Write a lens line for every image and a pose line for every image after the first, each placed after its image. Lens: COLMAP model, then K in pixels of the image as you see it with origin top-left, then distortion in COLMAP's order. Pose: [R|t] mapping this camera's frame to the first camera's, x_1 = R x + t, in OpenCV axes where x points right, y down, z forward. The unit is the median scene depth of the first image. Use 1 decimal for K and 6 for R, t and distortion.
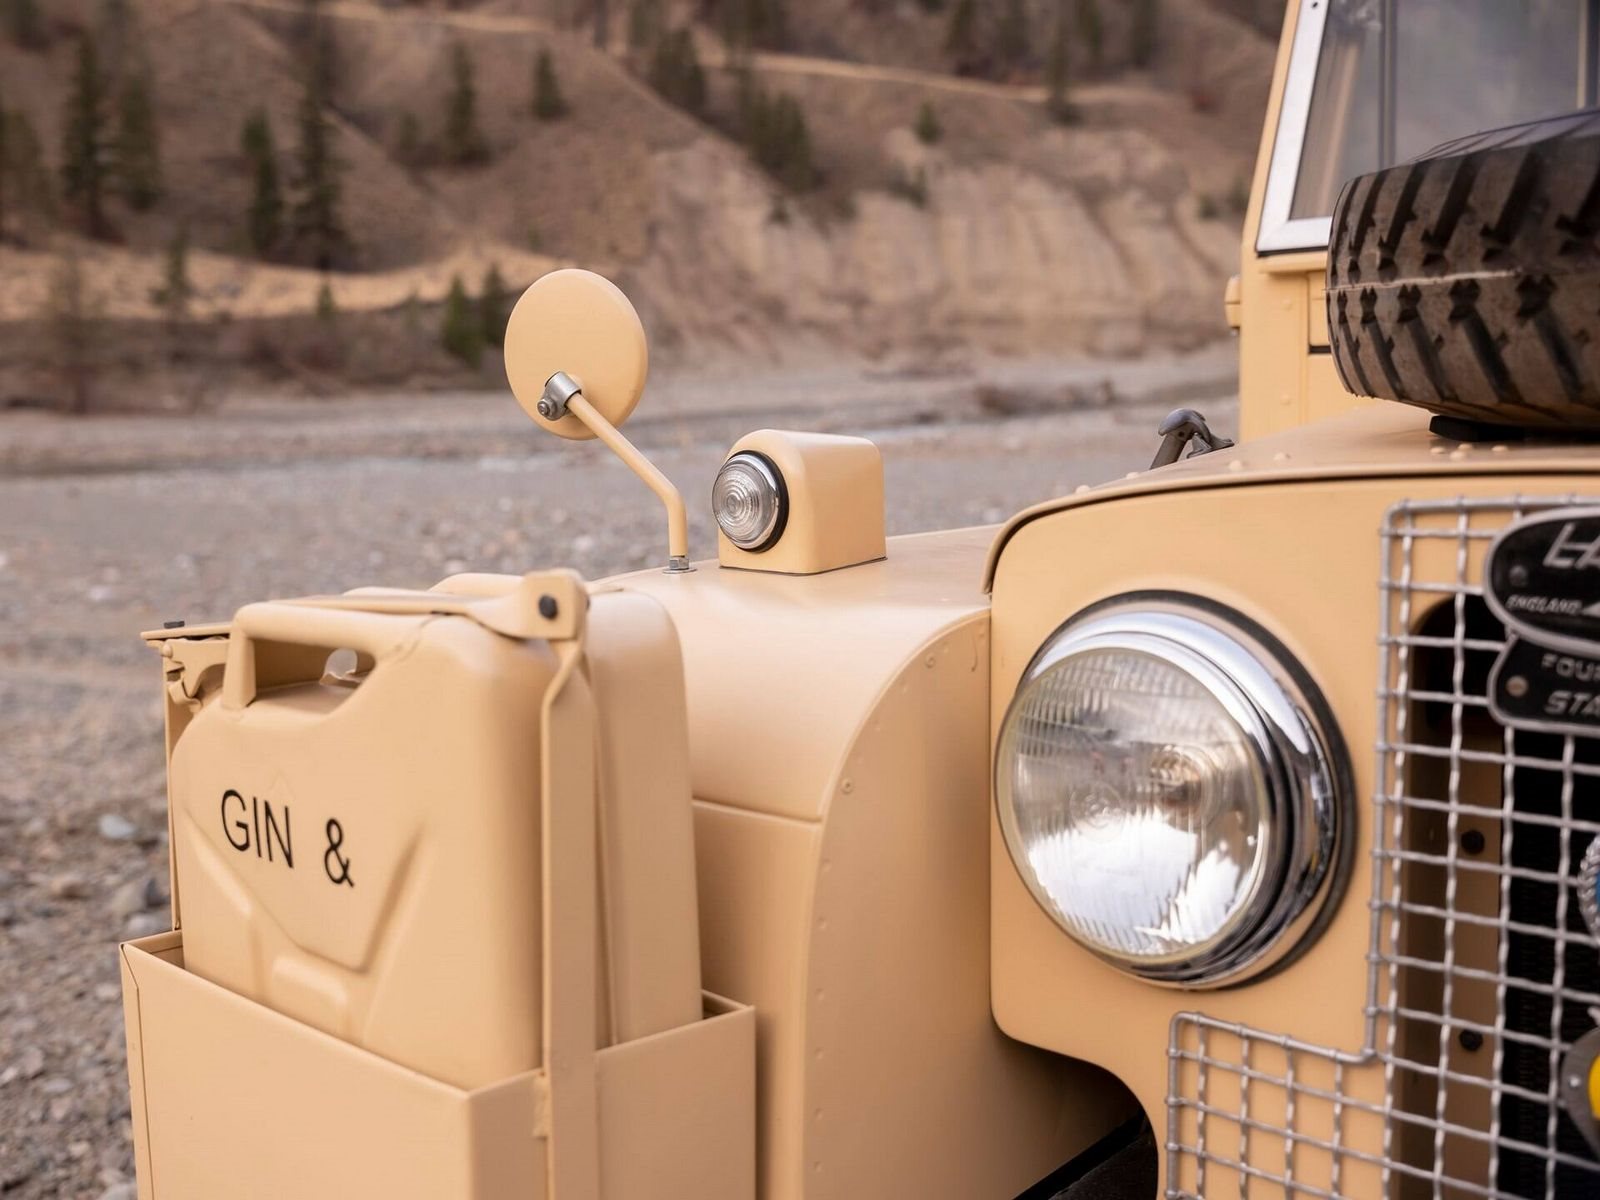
lens RADIAL K [[1915.6, 0, 725.1], [0, 1915.6, 598.1], [0, 0, 1]] dist [0.006728, -0.004518]
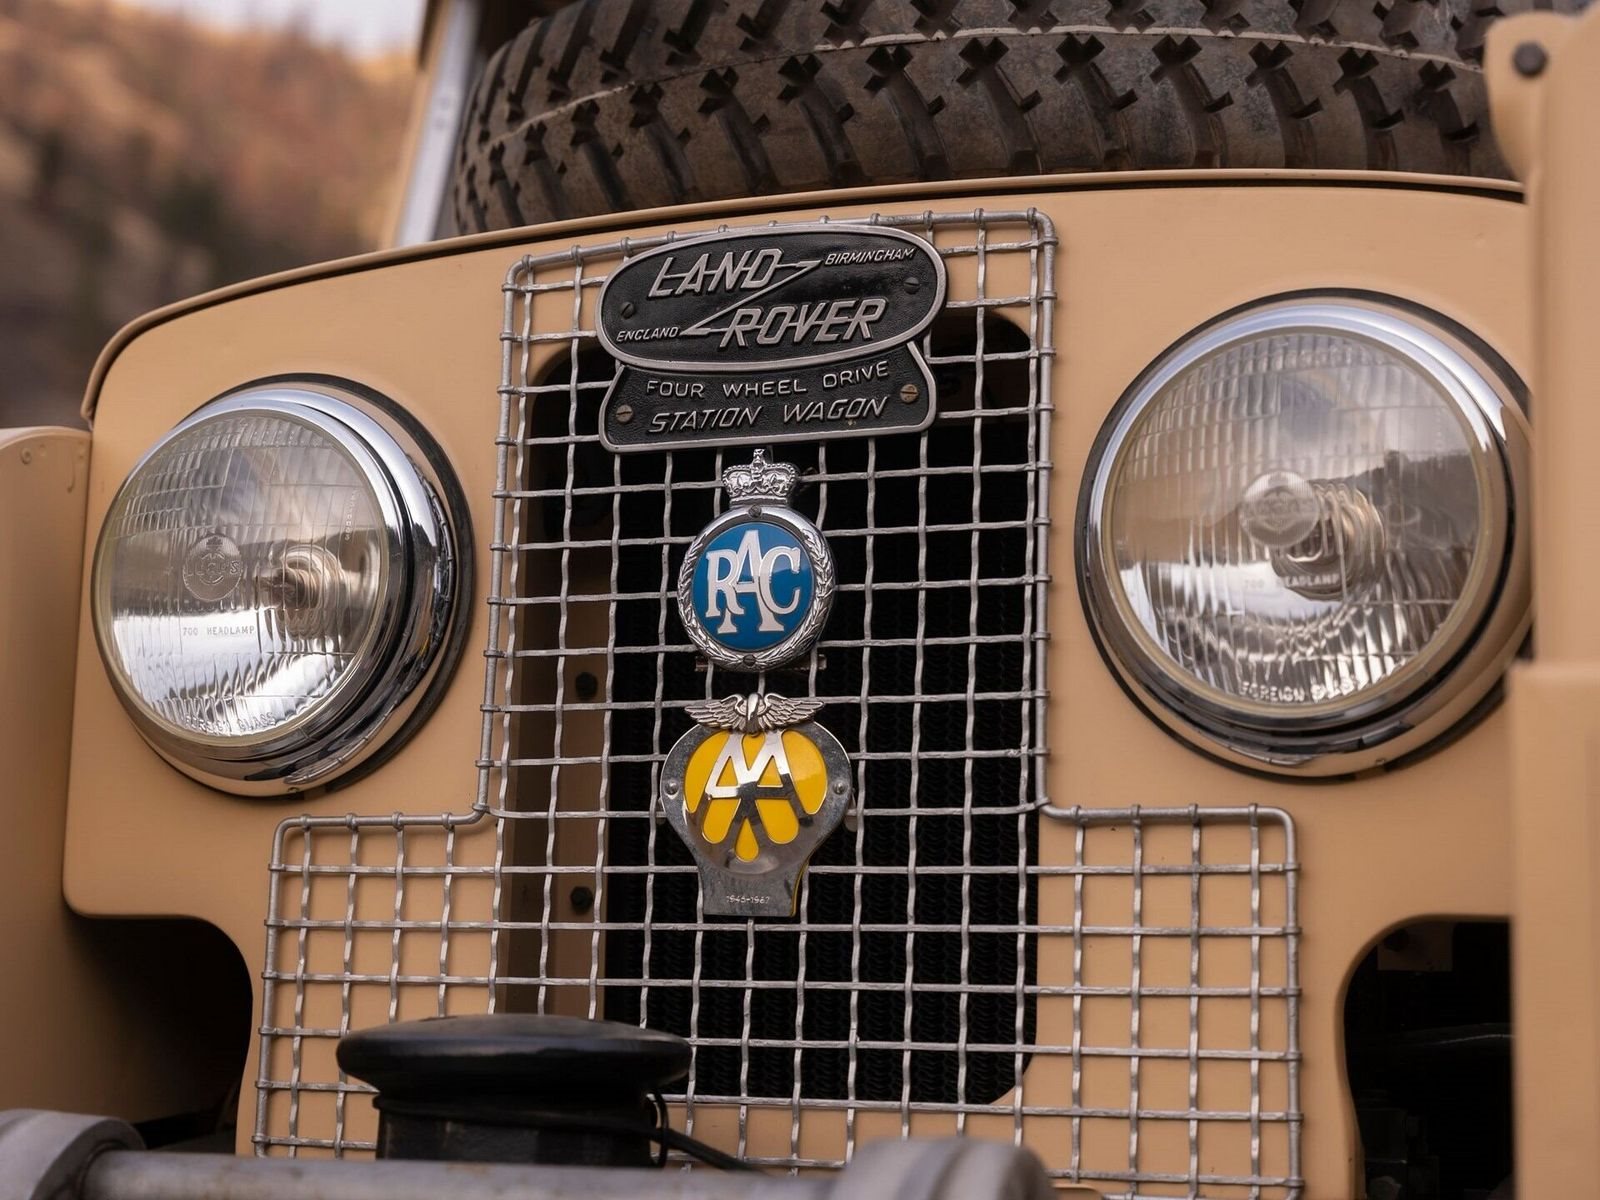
lens RADIAL K [[2941.7, 0, 800.0], [0, 2941.7, 600.0], [0, 0, 1]] dist [0.019584, 0.010185]
pose [[0.910097, 0.104537, 0.400993, -0.124475], [0.005650, 0.964439, -0.264246, 0.526315], [-0.414357, 0.242755, 0.877142, -0.395272]]
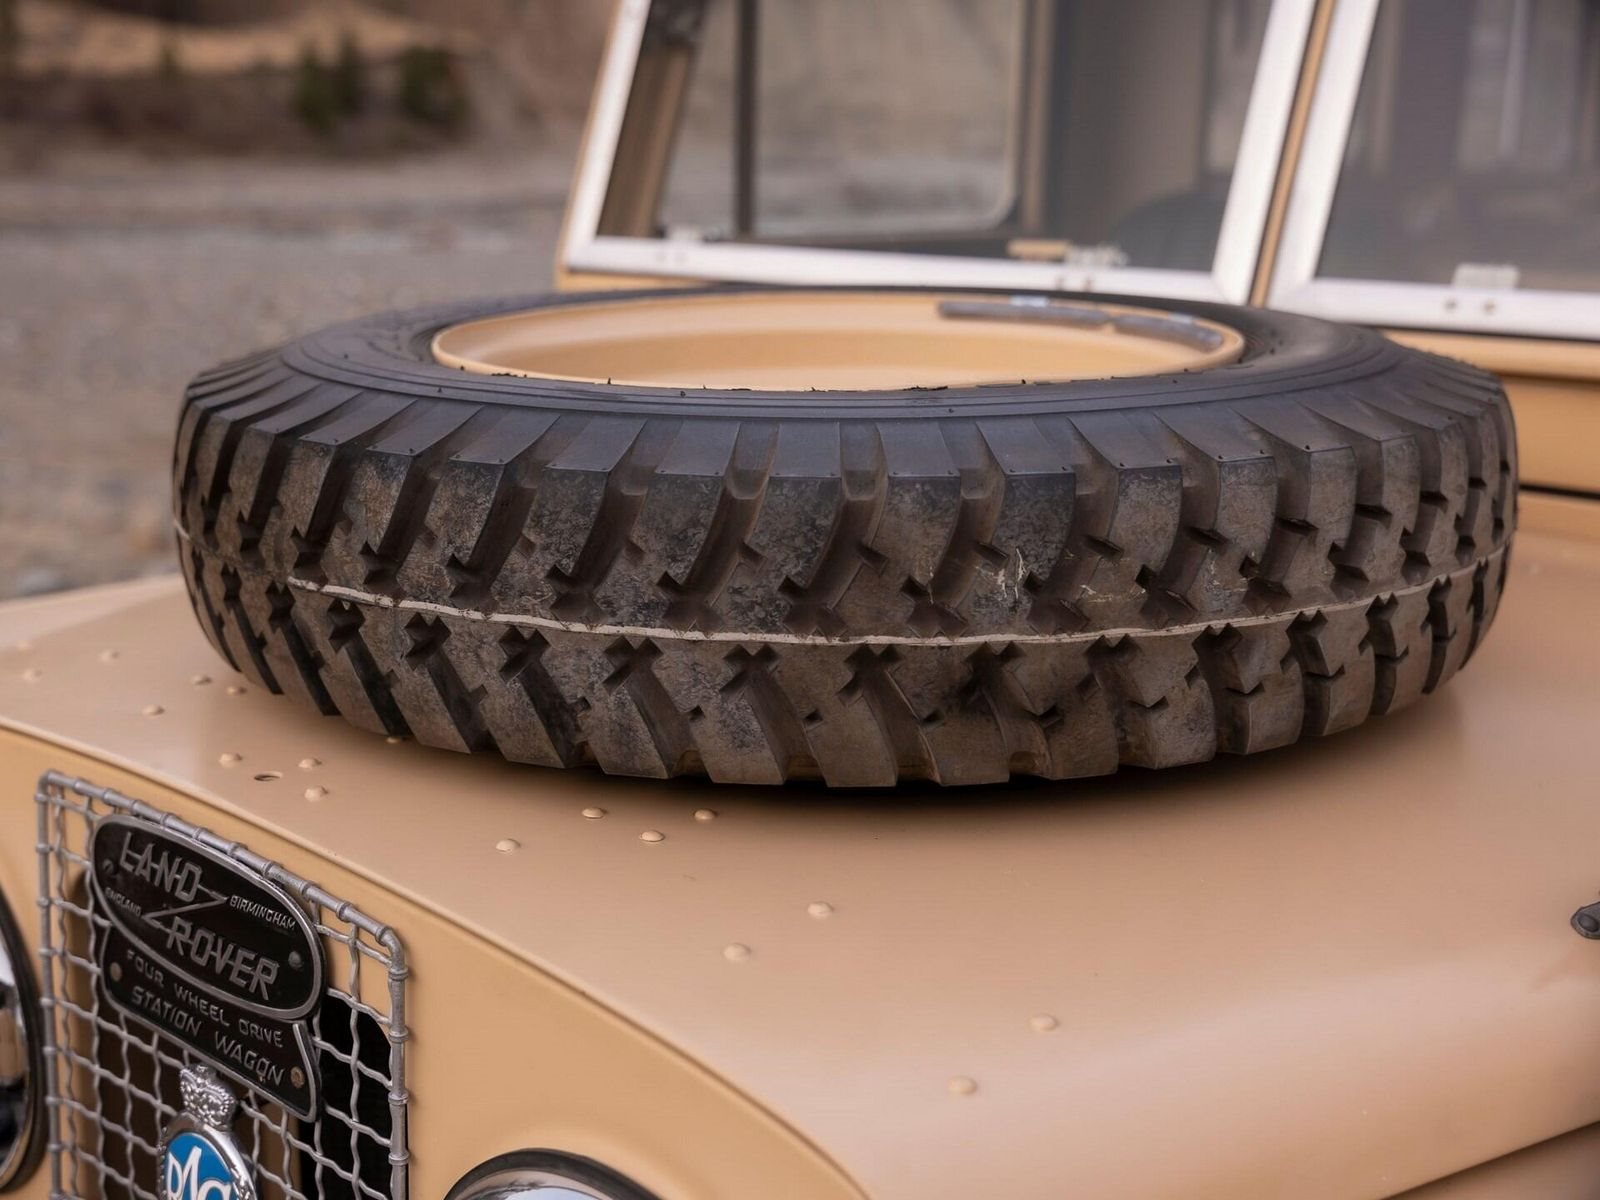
lens RADIAL K [[1915.6, 0, 725.1], [0, 1915.6, 598.1], [0, 0, 1]] dist [0.006728, -0.004518]
pose [[0.996927, 0.026585, 0.073682, 0.603178], [-0.034538, 0.993457, 0.108860, -0.250711], [-0.070306, -0.111070, 0.991323, -0.004434]]
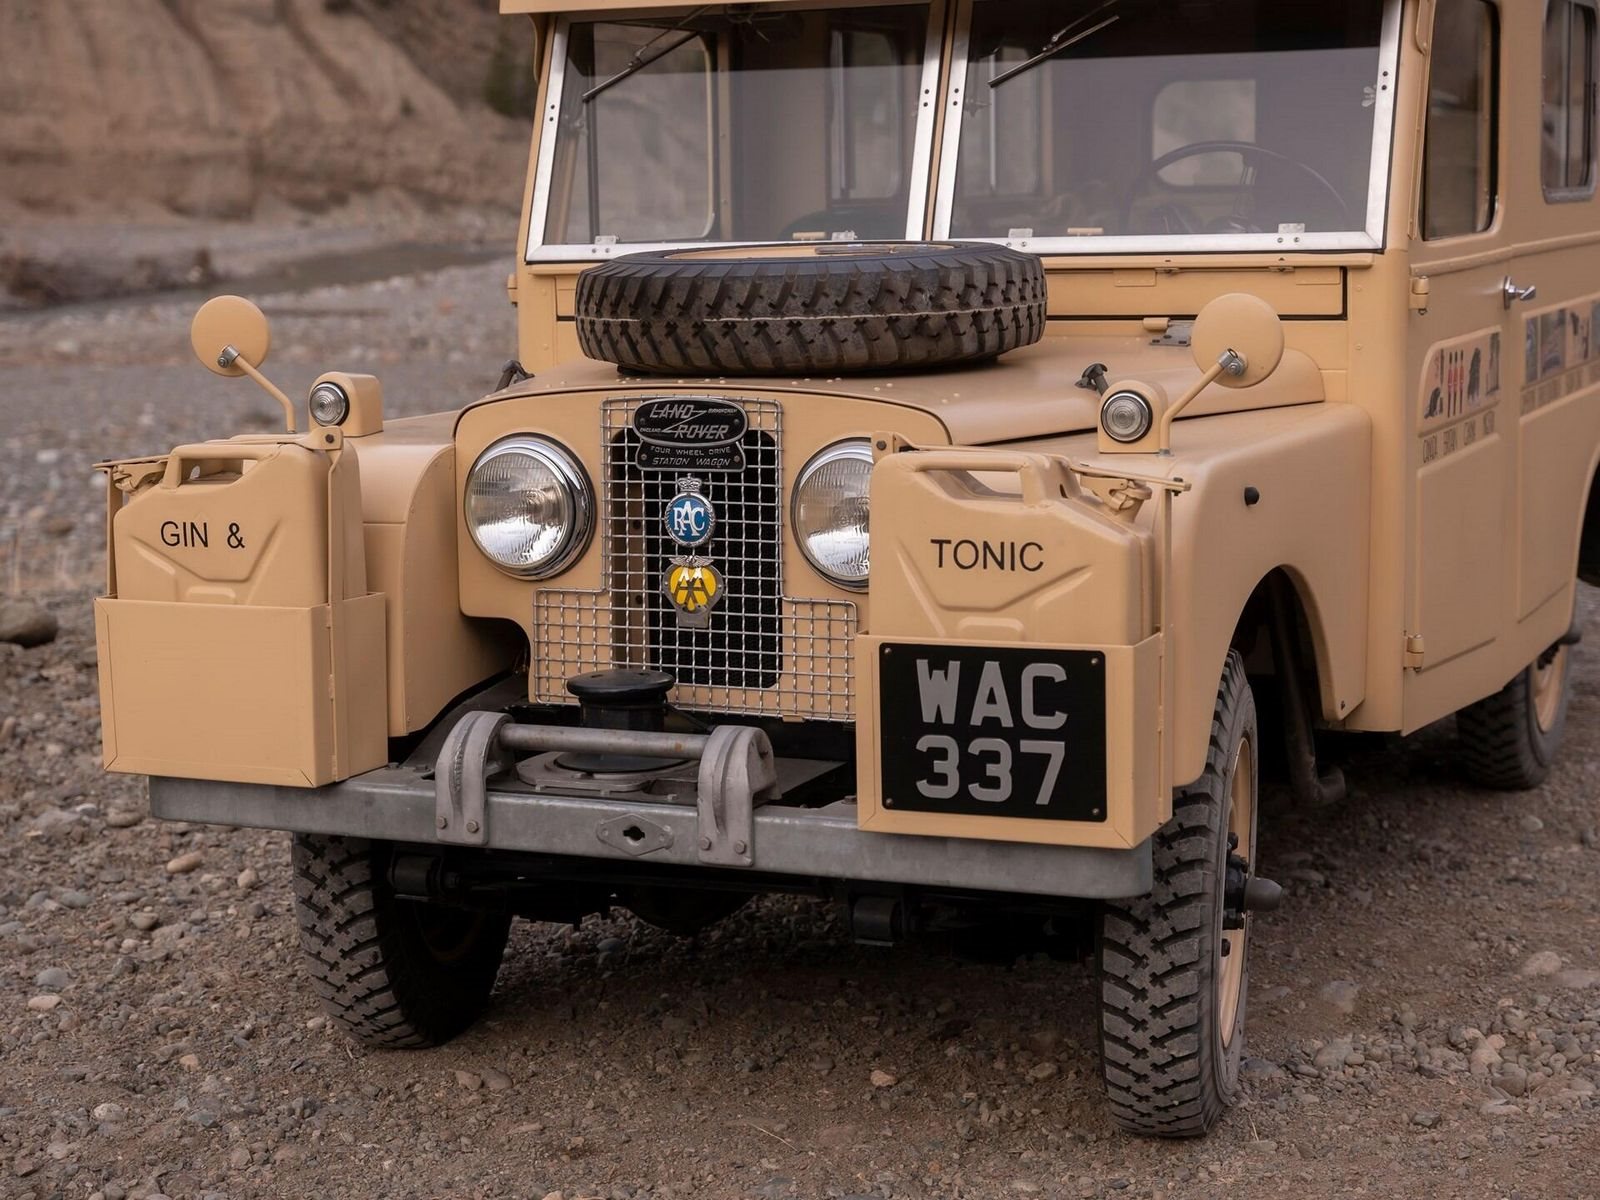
lens RADIAL K [[2941.7, 0, 800.0], [0, 2941.7, 600.0], [0, 0, 1]] dist [0.019584, 0.010185]
pose [[0.921794, -0.041832, 0.385417, -1.102623], [0.039494, 0.999122, 0.013985, 0.203057], [-0.385664, 0.002331, 0.922636, -3.210022]]
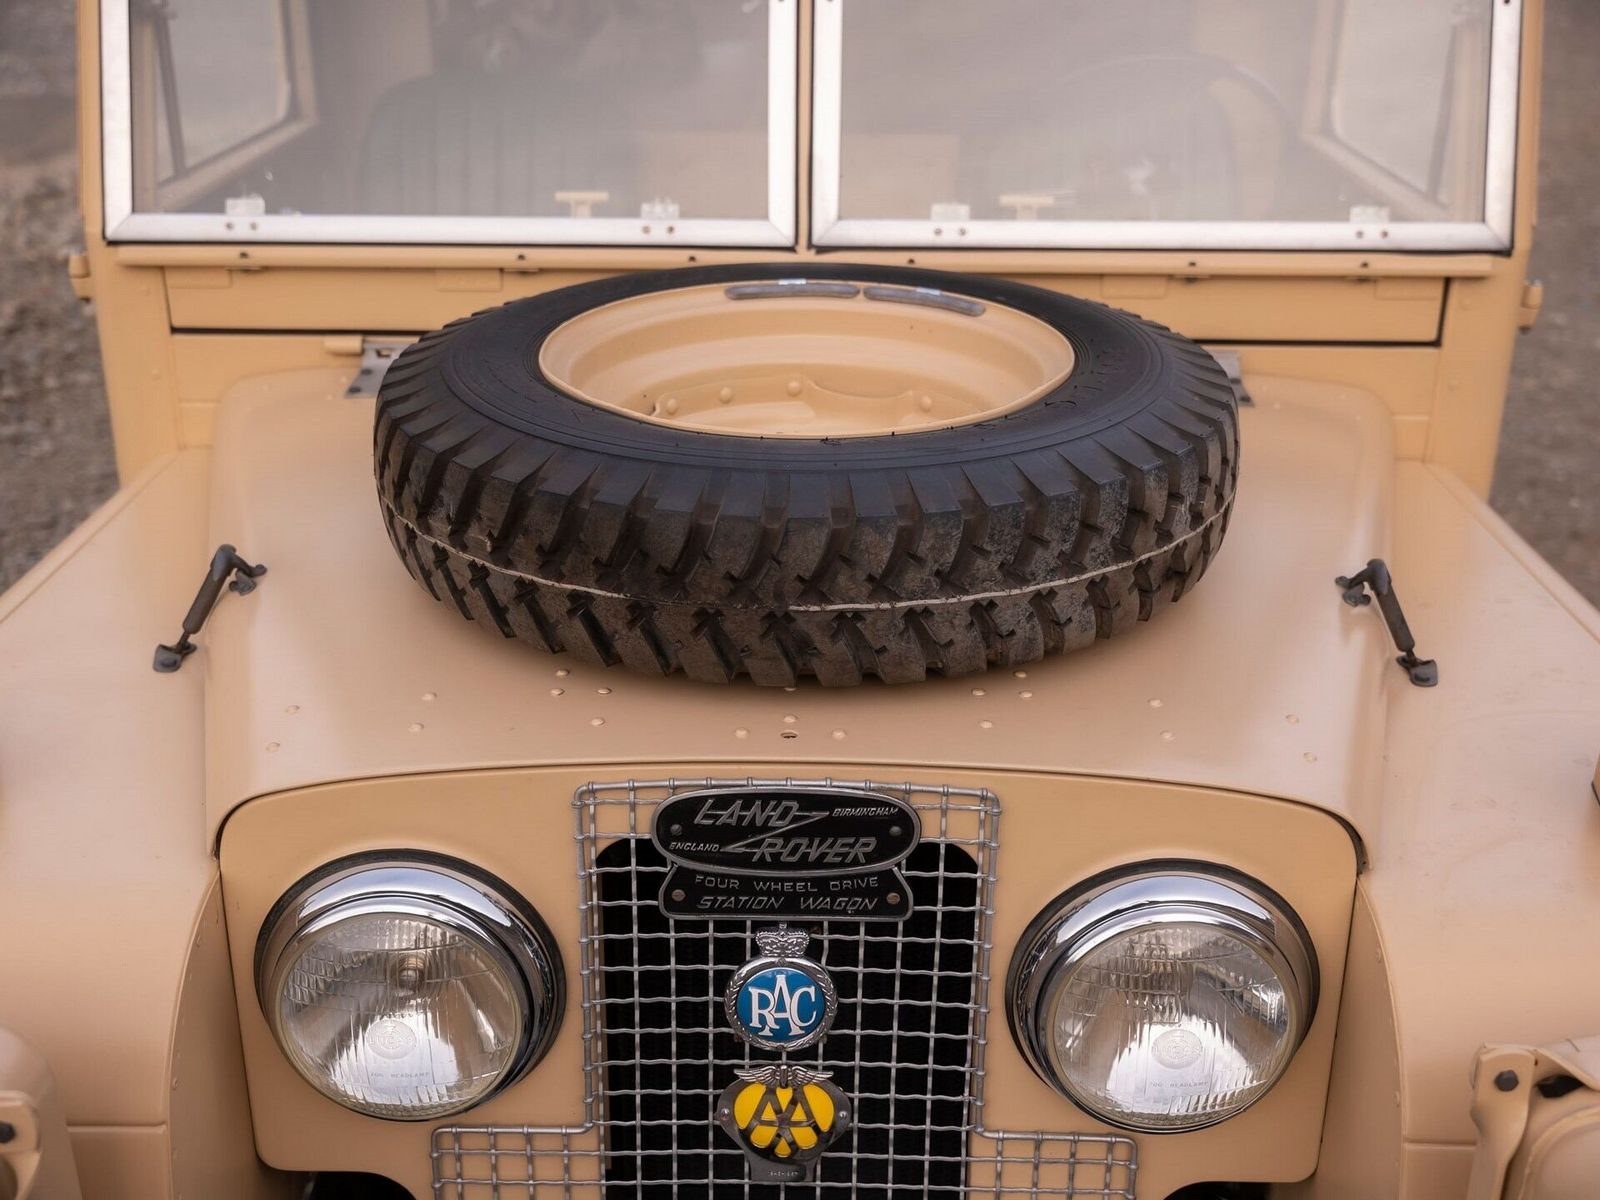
lens RADIAL K [[1776.4, 0, 800.0], [0, 1776.4, 600.0], [0, 0, 1]] dist [0.006076, -0.011625]
pose [[0.692597, -0.245996, 0.678082, -0.368204], [0.059886, 0.956415, 0.285803, -0.517086], [-0.718835, -0.157339, 0.677142, 0.032732]]
